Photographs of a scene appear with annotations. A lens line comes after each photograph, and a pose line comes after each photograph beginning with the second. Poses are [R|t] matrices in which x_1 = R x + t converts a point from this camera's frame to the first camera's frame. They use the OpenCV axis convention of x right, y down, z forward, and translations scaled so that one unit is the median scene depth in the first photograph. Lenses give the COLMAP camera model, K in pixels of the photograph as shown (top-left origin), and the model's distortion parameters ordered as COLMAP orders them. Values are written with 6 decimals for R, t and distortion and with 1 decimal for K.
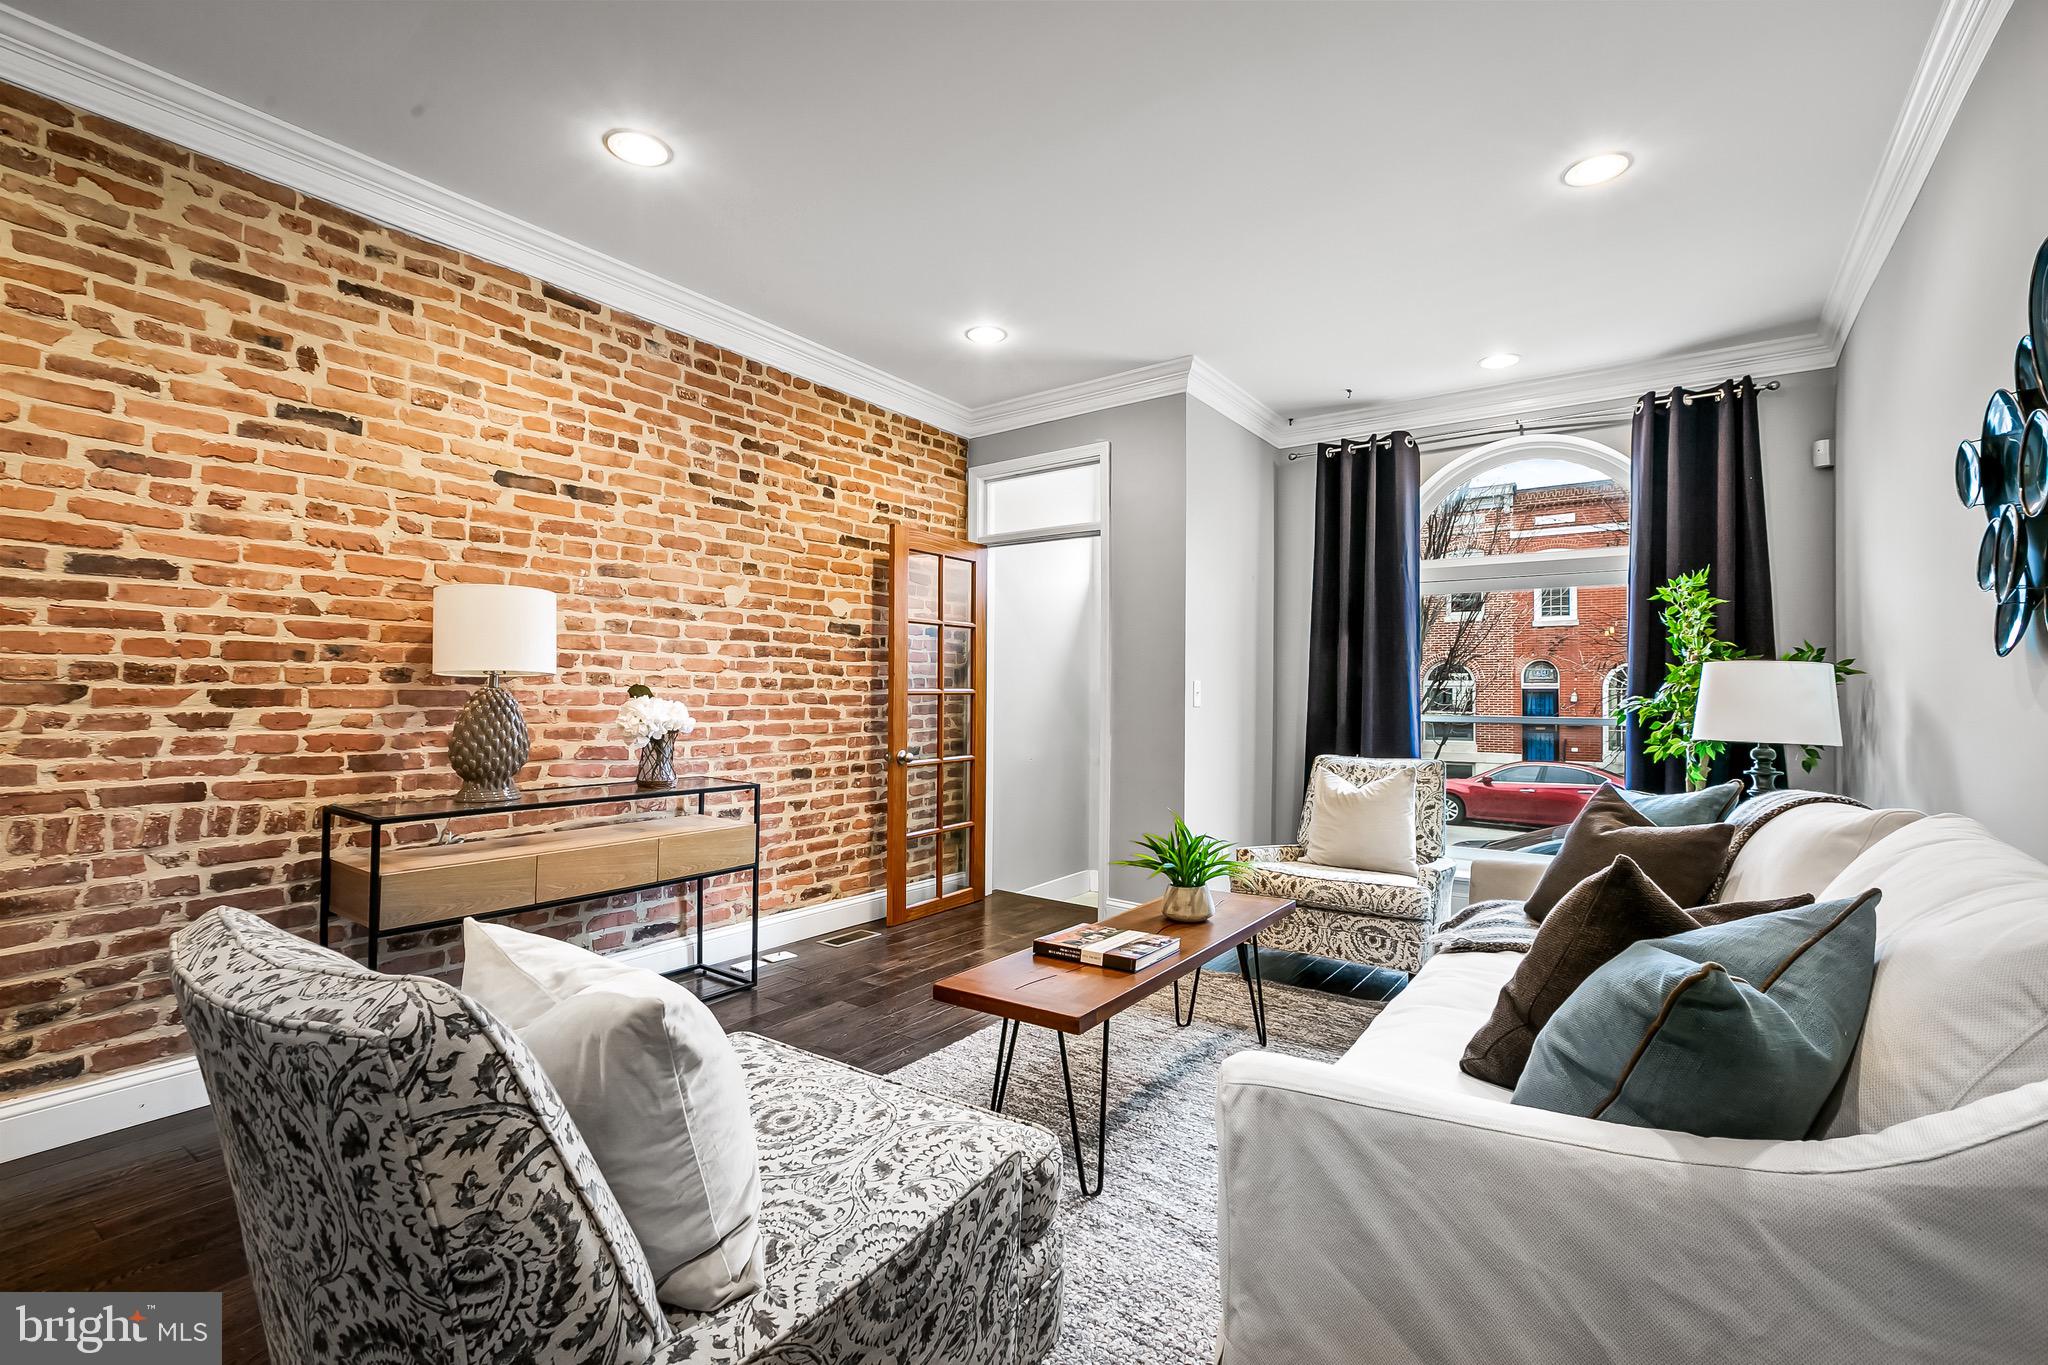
lens RADIAL K [[940.8, 0, 1020.7], [0, 940.8, 688.5], [0, 0, 1]] dist [-0.001901, -0.000212]
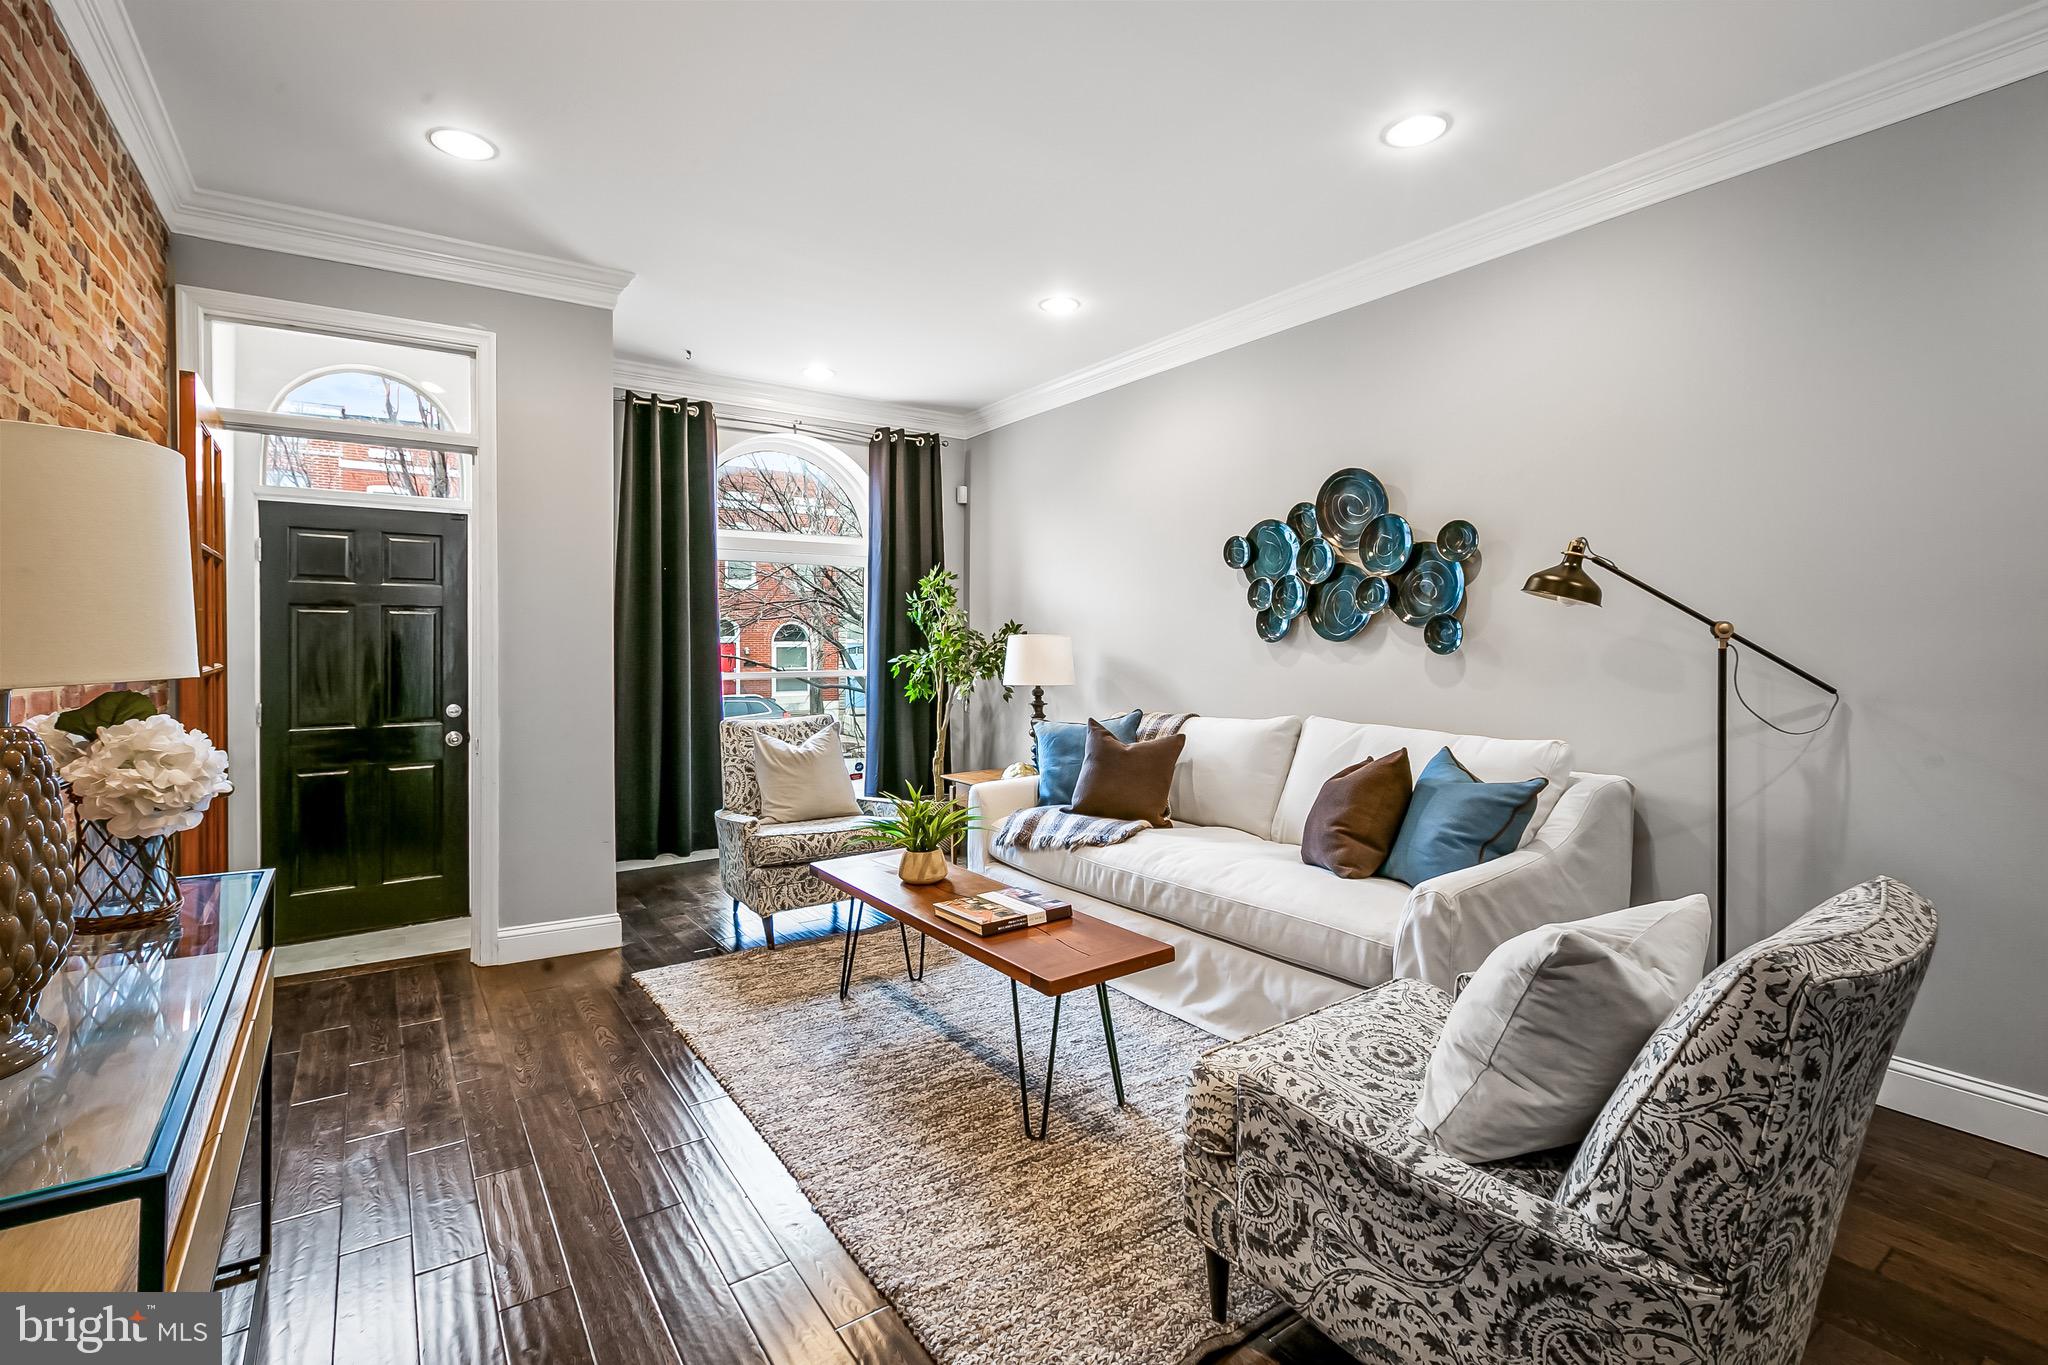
lens RADIAL K [[950.5, 0, 1012.6], [0, 950.5, 651.0], [0, 0, 1]] dist [0.022026, 0.000131]
pose [[0.317428, -0.022989, 0.948004, -0.513690], [-0.004996, 0.999652, 0.025915, -0.028625], [-0.948269, -0.012962, 0.317202, 0.355722]]
